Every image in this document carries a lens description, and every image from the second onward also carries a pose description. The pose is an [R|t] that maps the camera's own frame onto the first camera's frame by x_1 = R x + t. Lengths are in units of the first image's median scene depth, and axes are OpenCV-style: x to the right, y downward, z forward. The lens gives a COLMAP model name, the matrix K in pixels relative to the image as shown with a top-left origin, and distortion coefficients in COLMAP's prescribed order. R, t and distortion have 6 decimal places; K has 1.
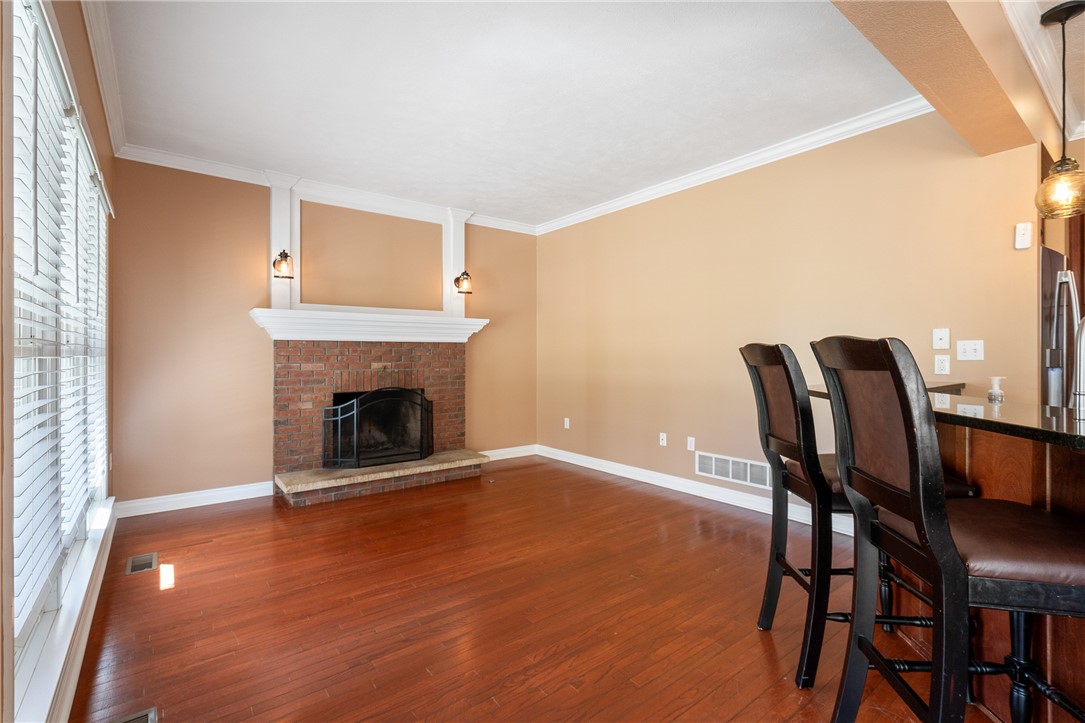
lens RADIAL K [[496.8, 0, 543.0], [0, 496.8, 356.9], [0, 0, 1]] dist [-0.011989, 0.004650]
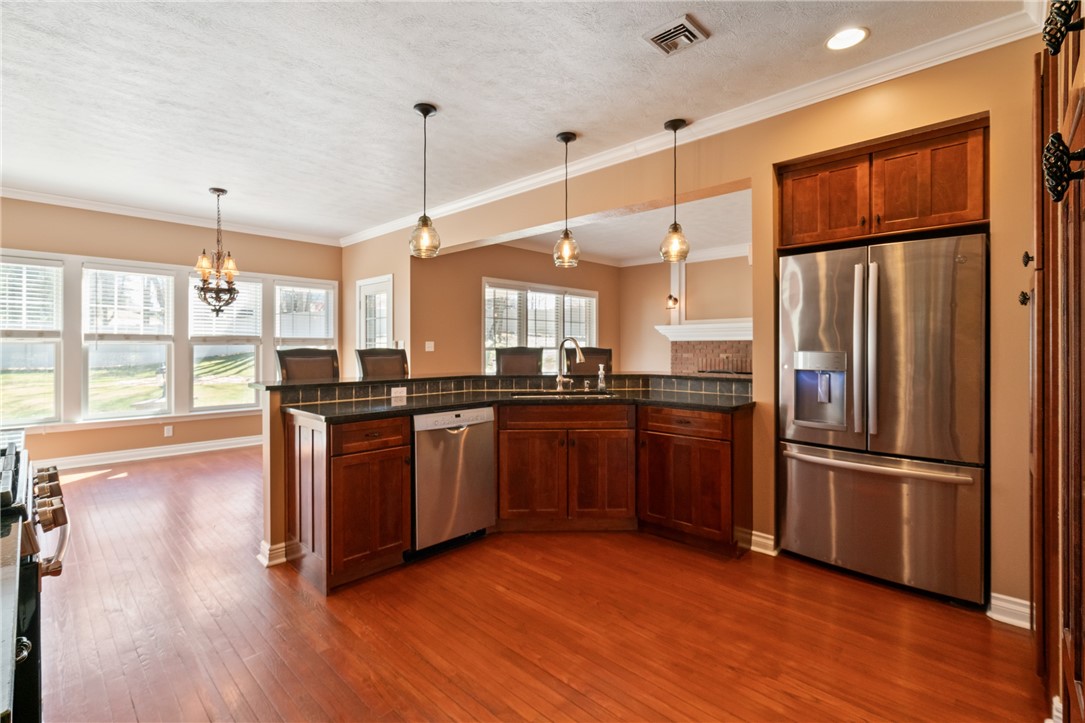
lens RADIAL K [[496.8, 0, 543.5], [0, 496.8, 345.6], [0, 0, 1]] dist [-0.011989, 0.004650]
pose [[0.146707, -0.000168, -0.989180, 1.244982], [-0.001389, 0.999999, -0.000376, -0.014577], [0.989179, 0.001429, 0.146706, 0.214683]]
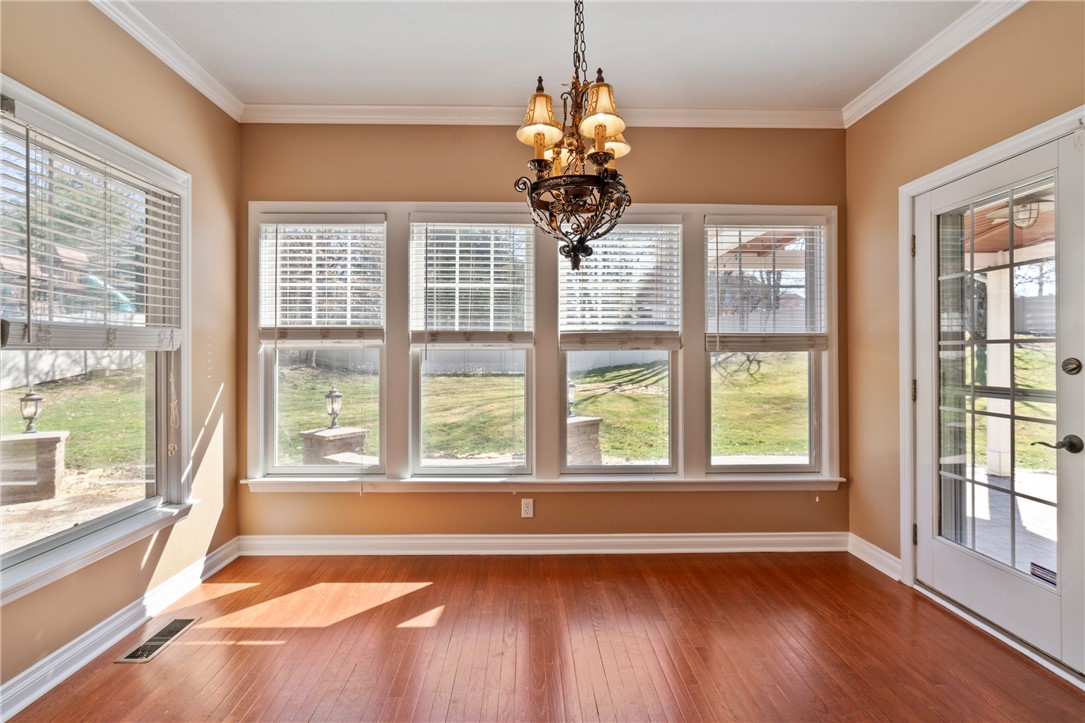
lens RADIAL K [[496.8, 0, 531.8], [0, 496.8, 356.1], [0, 0, 1]] dist [-0.011989, 0.004650]
pose [[-0.606677, 0.001139, -0.794948, -0.820636], [0.000772, 0.999999, 0.000843, 0.002712], [0.794948, -0.000102, -0.606677, -0.611328]]
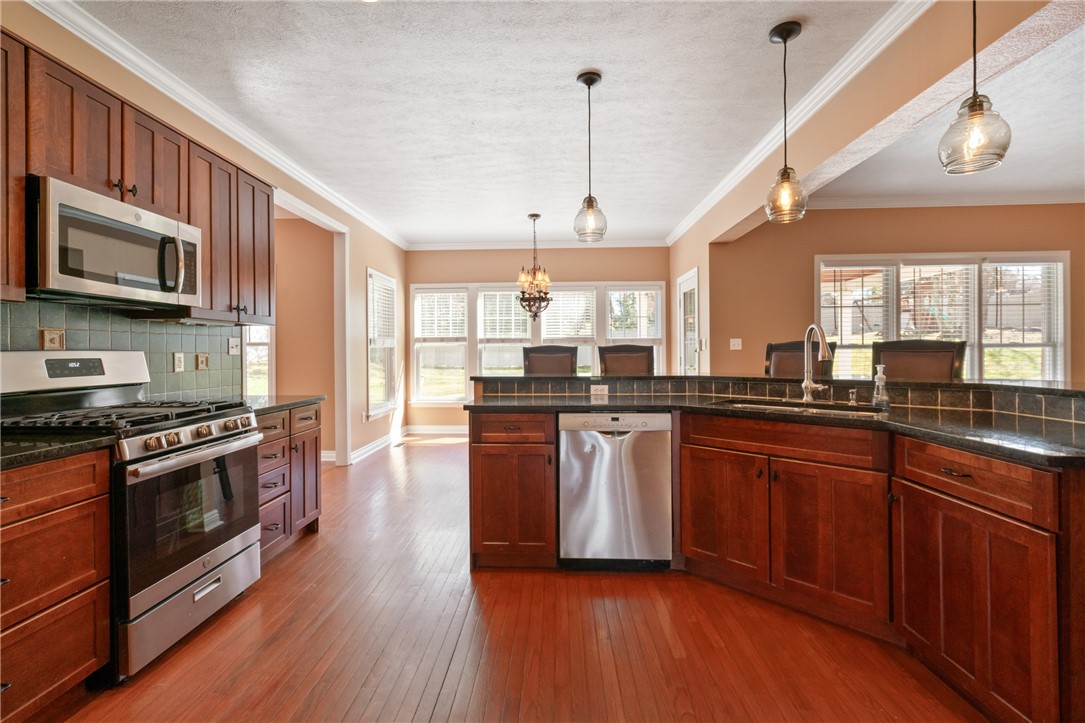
lens RADIAL K [[496.8, 0, 535.6], [0, 496.8, 353.0], [0, 0, 1]] dist [-0.011989, 0.004650]
pose [[-0.653484, 0.007819, -0.756900, 0.778366], [0.007598, 0.999964, 0.003771, 0.022961], [0.756902, -0.003287, -0.653520, 0.962390]]
